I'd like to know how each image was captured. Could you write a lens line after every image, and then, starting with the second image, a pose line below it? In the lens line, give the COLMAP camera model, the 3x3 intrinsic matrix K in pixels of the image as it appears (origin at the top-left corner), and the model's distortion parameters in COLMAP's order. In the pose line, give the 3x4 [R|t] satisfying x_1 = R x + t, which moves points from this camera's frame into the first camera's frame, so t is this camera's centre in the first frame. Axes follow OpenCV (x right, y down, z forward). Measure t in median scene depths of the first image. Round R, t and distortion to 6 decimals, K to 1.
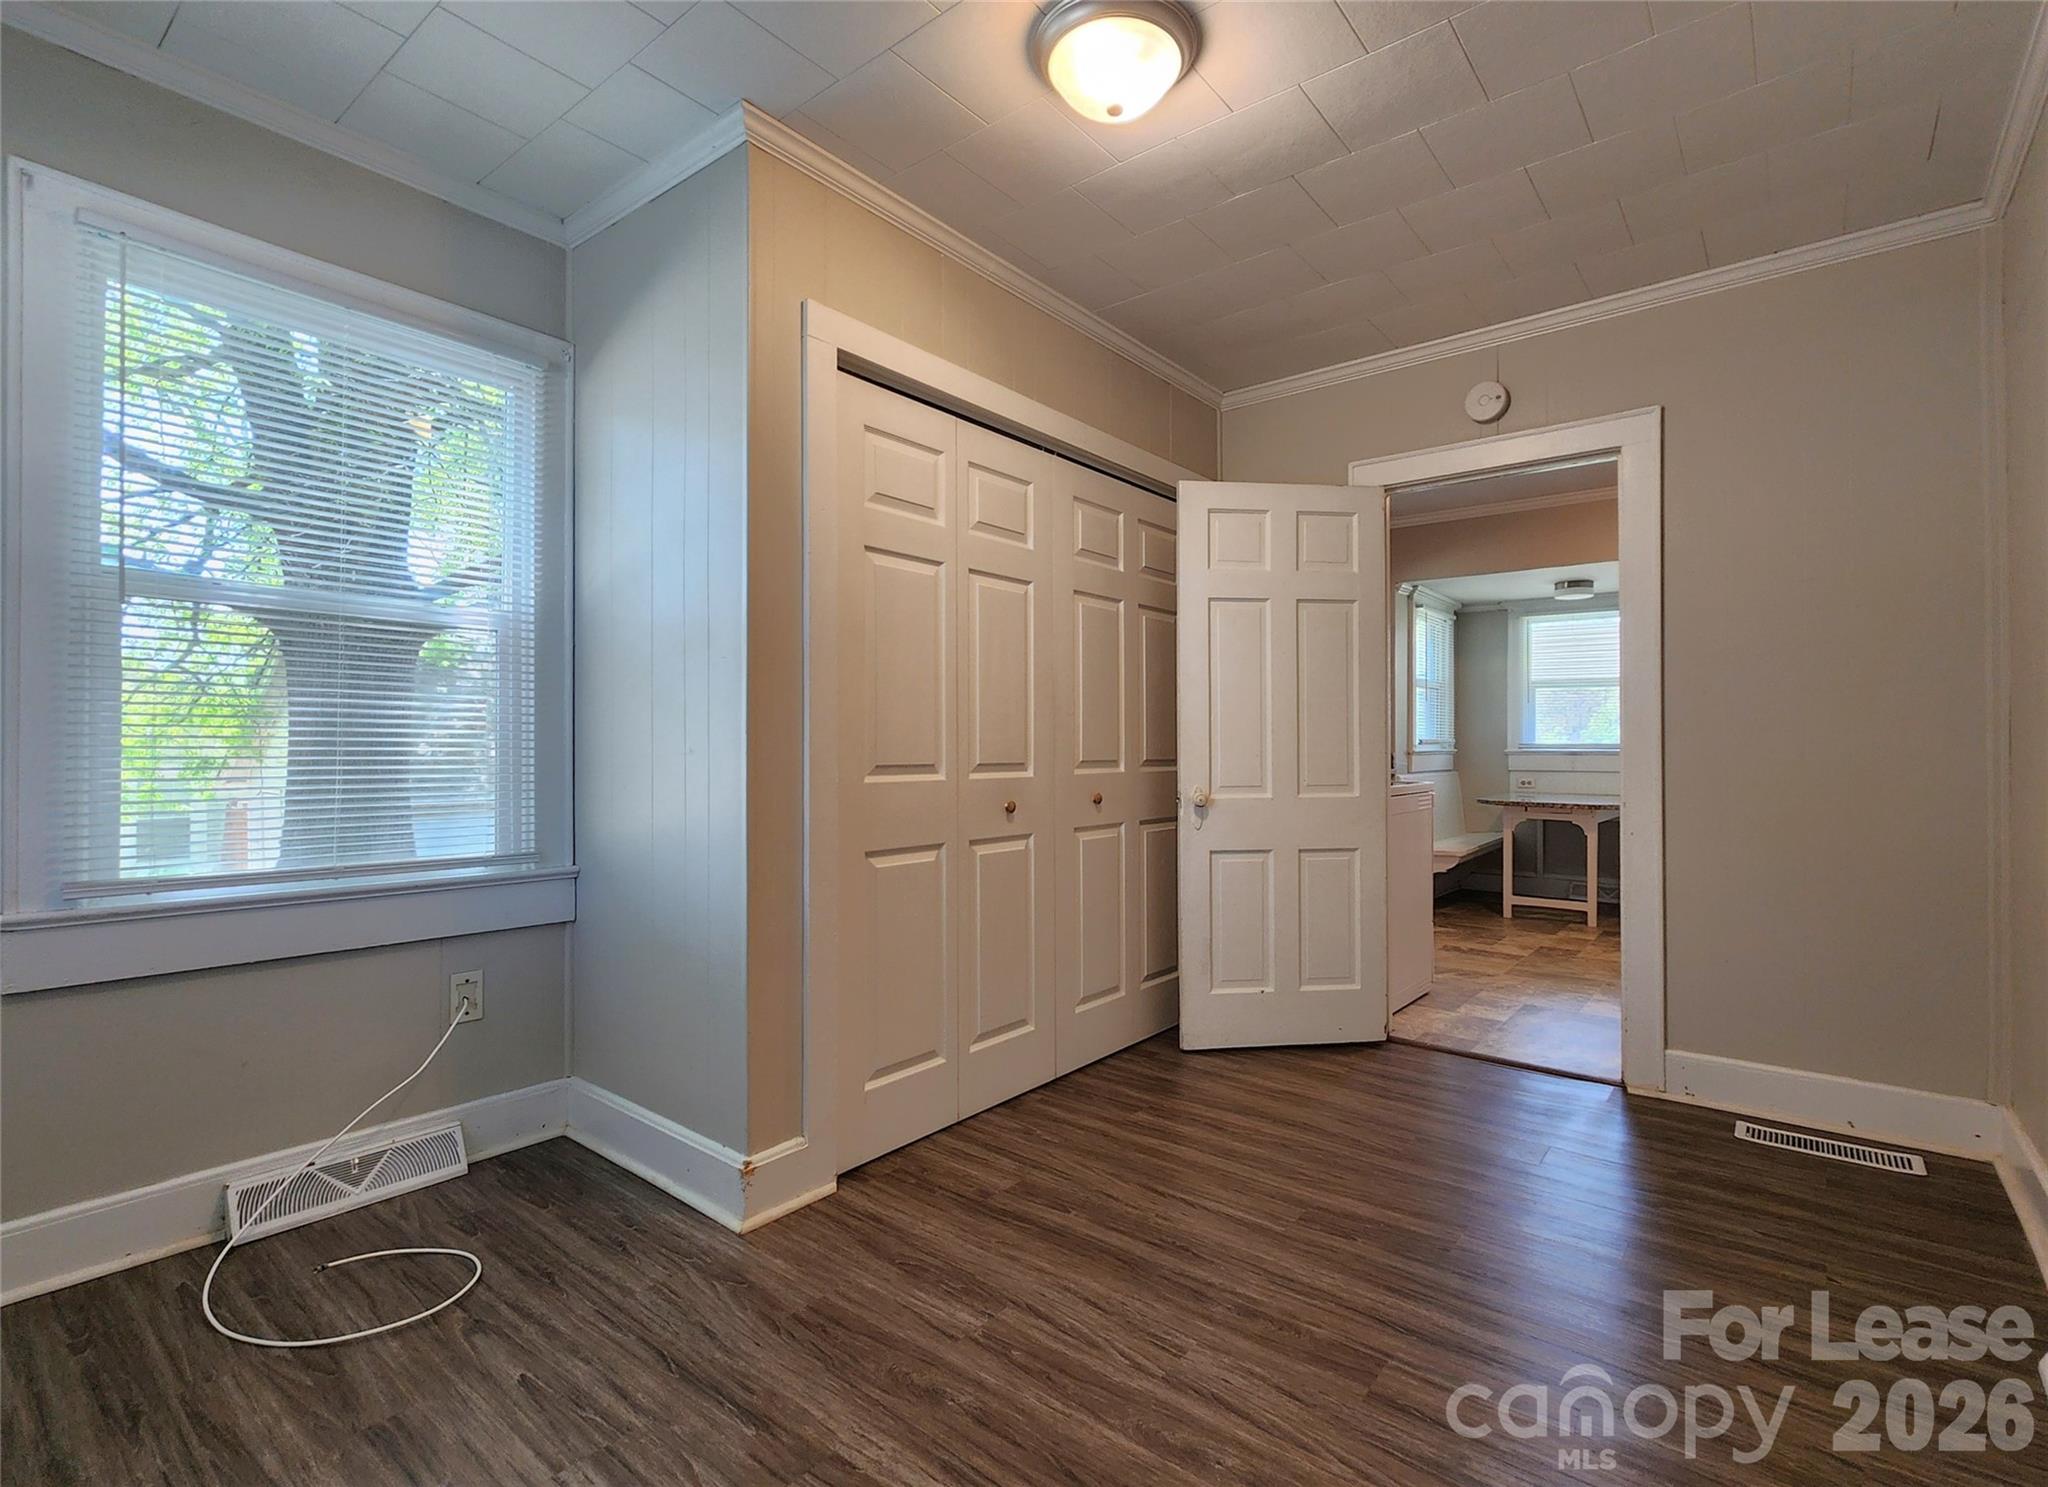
lens RADIAL K [[972.6, 0, 1033.2], [0, 972.6, 741.9], [0, 0, 1]] dist [-0.003136, 0.000252]
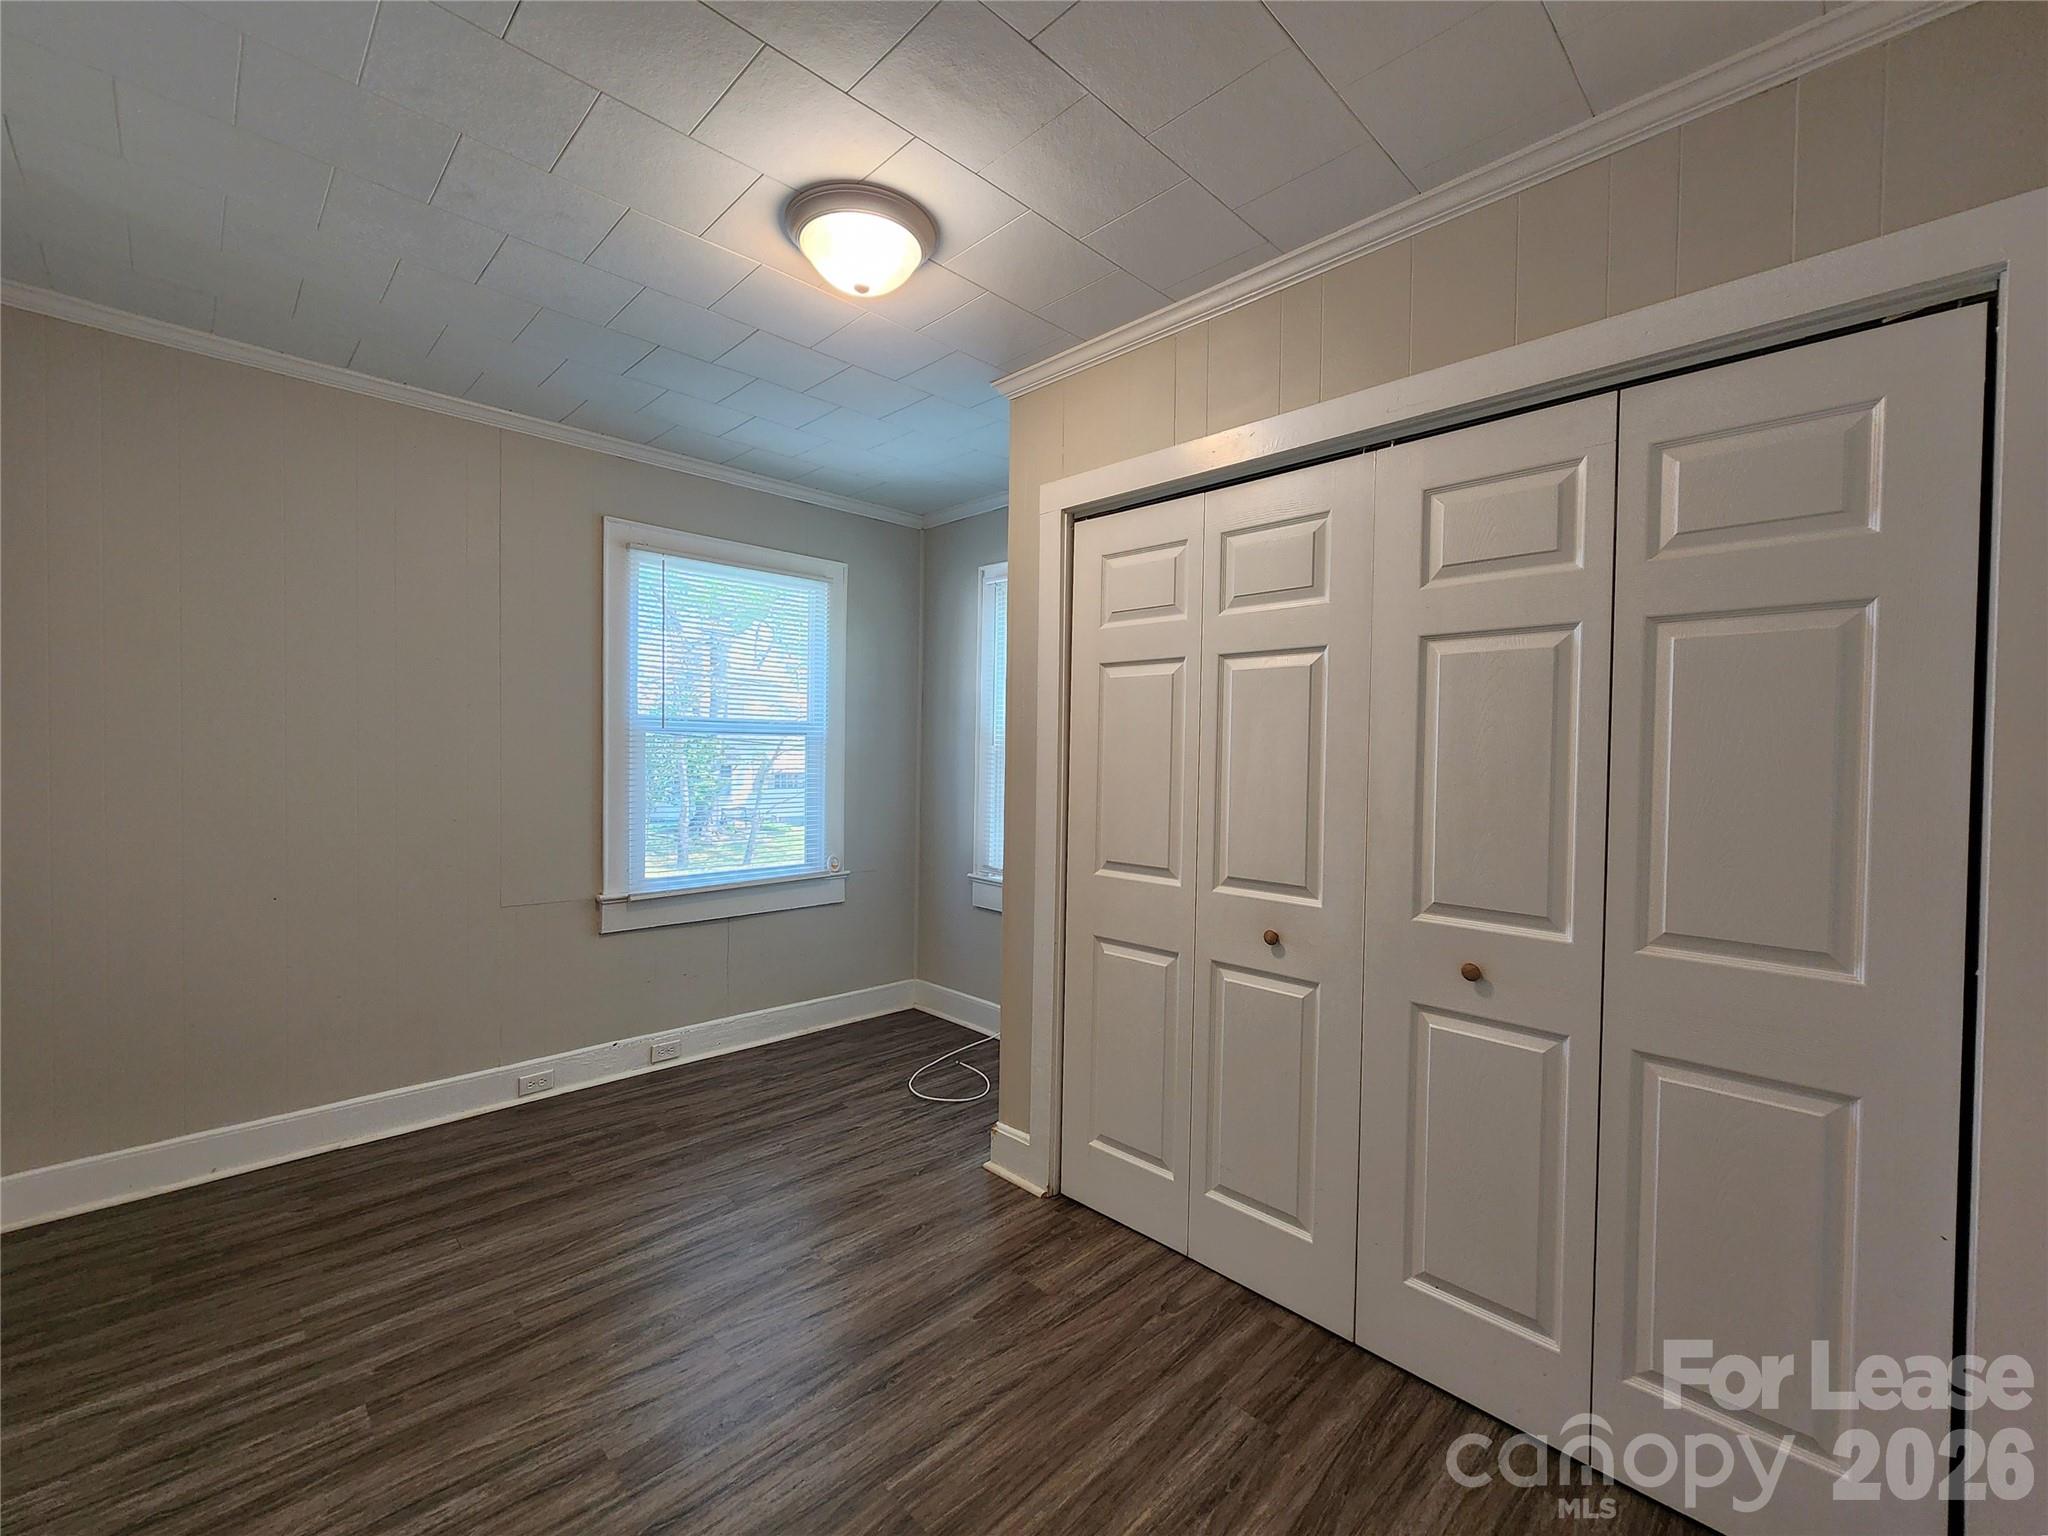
lens RADIAL K [[839.2, 0, 1017.8], [0, 839.2, 766.2], [0, 0, 1]] dist [-0.002011, -0.000111]
pose [[-0.115857, 0.012027, -0.993193, 0.737912], [-0.008781, 0.999875, 0.013132, -0.087767], [0.993227, 0.010242, -0.115737, 0.936531]]
